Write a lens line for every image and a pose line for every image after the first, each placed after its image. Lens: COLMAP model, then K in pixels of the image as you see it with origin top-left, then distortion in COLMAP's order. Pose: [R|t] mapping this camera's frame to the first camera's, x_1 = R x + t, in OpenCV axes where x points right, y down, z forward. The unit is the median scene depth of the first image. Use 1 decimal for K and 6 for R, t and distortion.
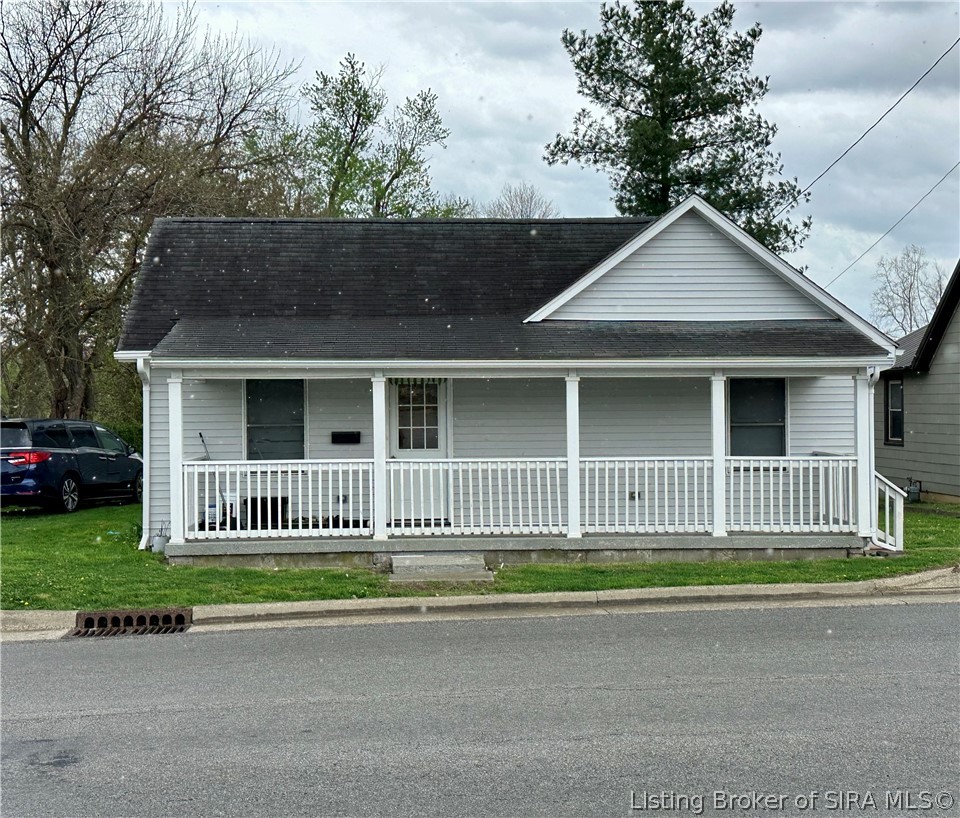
lens RADIAL K [[1275.3, 0, 476.1], [0, 1275.3, 405.8], [0, 0, 1]] dist [0.164521, 0.000000]
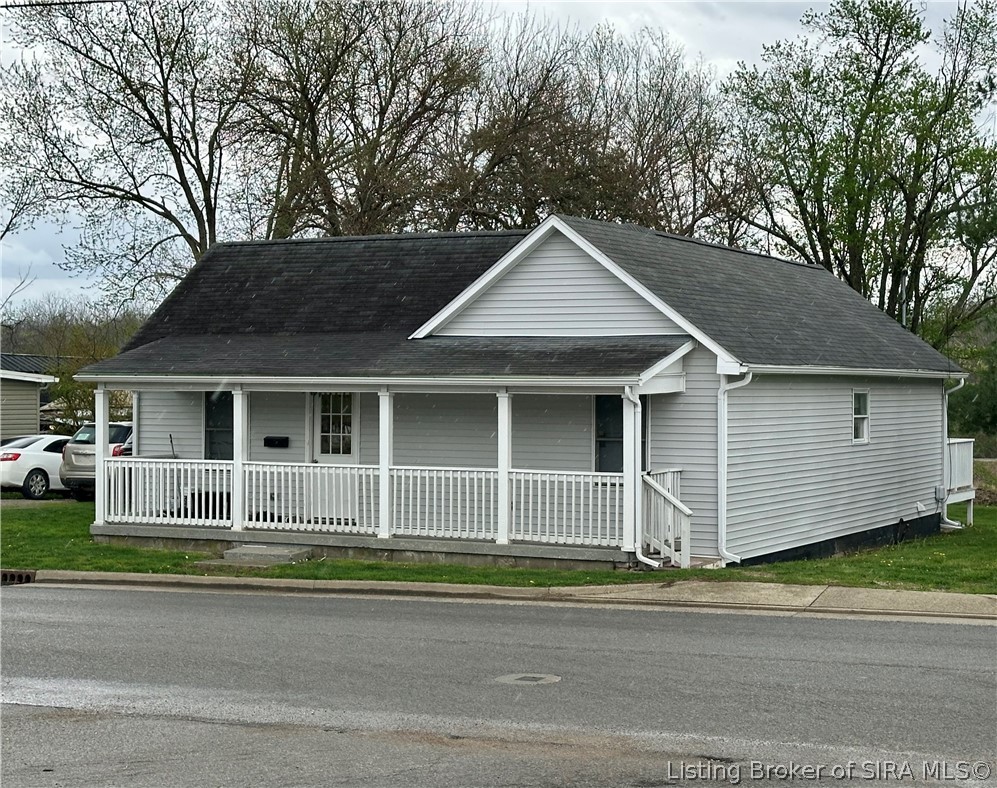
lens RADIAL K [[1776.7, 0, 492.6], [0, 1776.7, 402.3], [0, 0, 1]] dist [0.241223, 0.000000]
pose [[0.860294, 0.015950, -0.509548, 0.878233], [-0.014199, 0.999872, 0.007326, -0.024721], [0.509600, 0.000932, 0.860411, -0.254925]]
